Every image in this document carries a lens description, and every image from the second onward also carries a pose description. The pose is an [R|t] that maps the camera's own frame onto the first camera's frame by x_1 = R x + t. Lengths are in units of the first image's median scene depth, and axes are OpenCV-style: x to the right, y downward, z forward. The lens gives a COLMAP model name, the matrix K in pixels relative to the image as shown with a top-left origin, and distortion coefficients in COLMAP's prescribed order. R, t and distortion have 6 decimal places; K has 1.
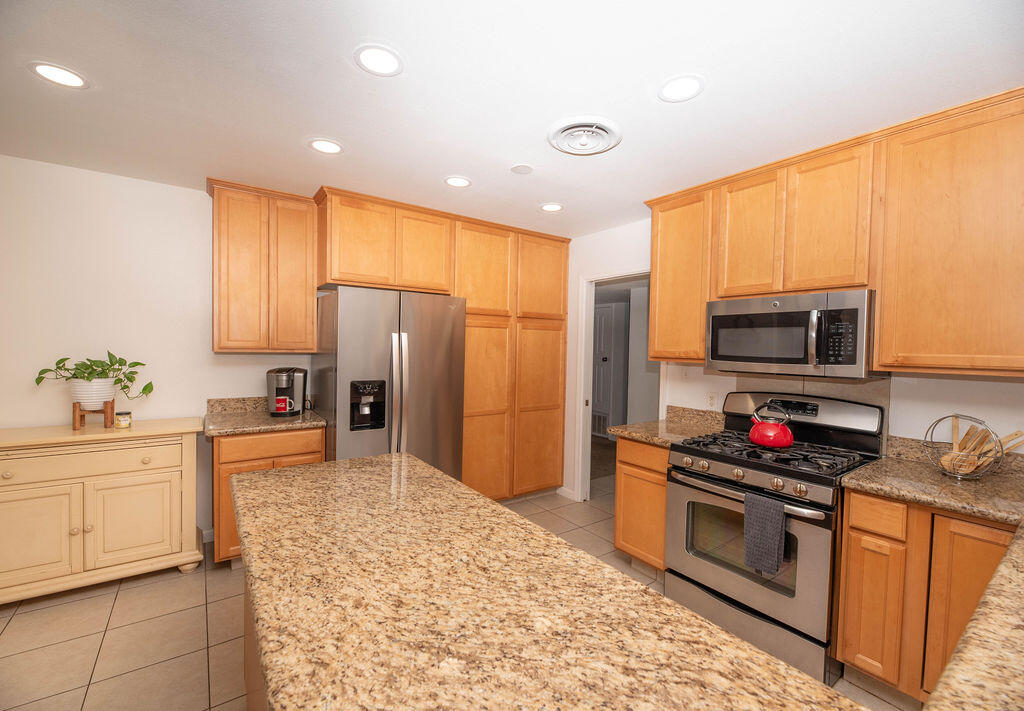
lens RADIAL K [[427.5, 0, 510.4], [0, 427.5, 358.5], [0, 0, 1]] dist [-0.027849, -0.000049]
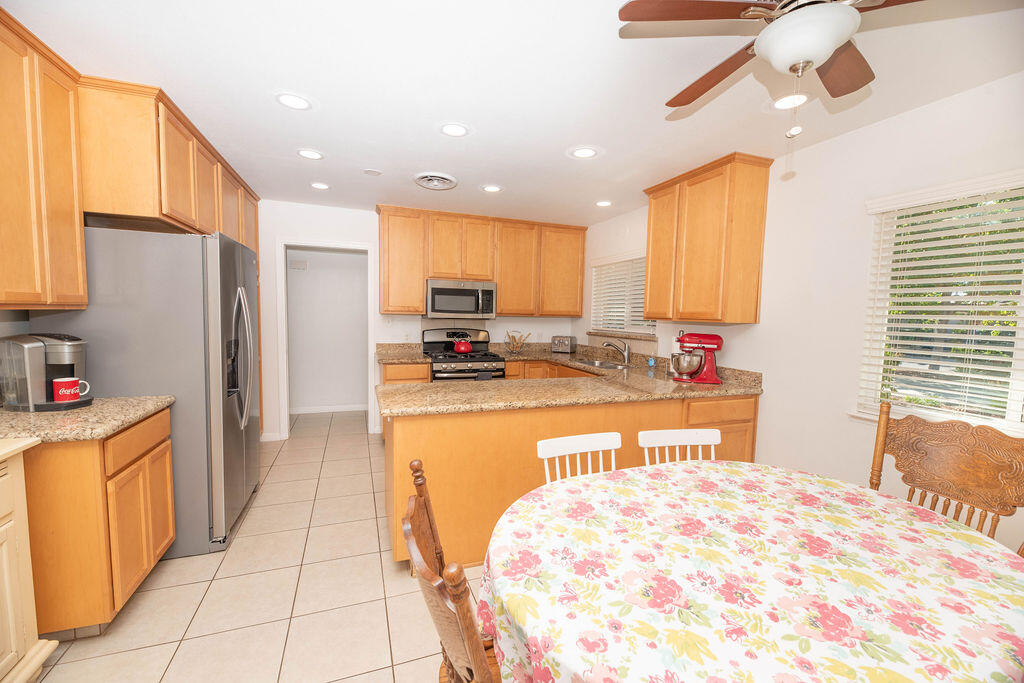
lens RADIAL K [[412.8, 0, 510.5], [0, 412.8, 345.5], [0, 0, 1]] dist [-0.001213, -0.004239]
pose [[0.269592, -0.091645, 0.958604, -1.315682], [0.005597, 0.995593, 0.093607, -0.021142], [-0.962958, -0.019870, 0.268917, 0.238970]]
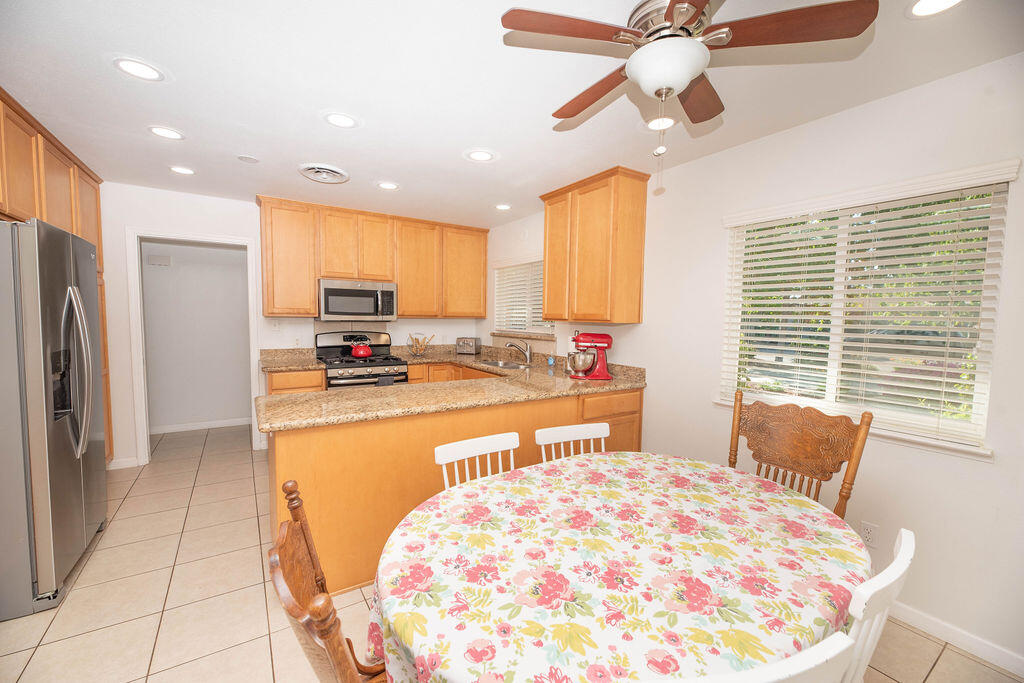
lens RADIAL K [[412.8, 0, 510.5], [0, 412.8, 345.5], [0, 0, 1]] dist [-0.001213, -0.004239]
pose [[0.049583, -0.092909, 0.994439, -1.305153], [0.007517, 0.995670, 0.092649, -0.023326], [-0.998742, 0.002881, 0.050066, 0.222039]]
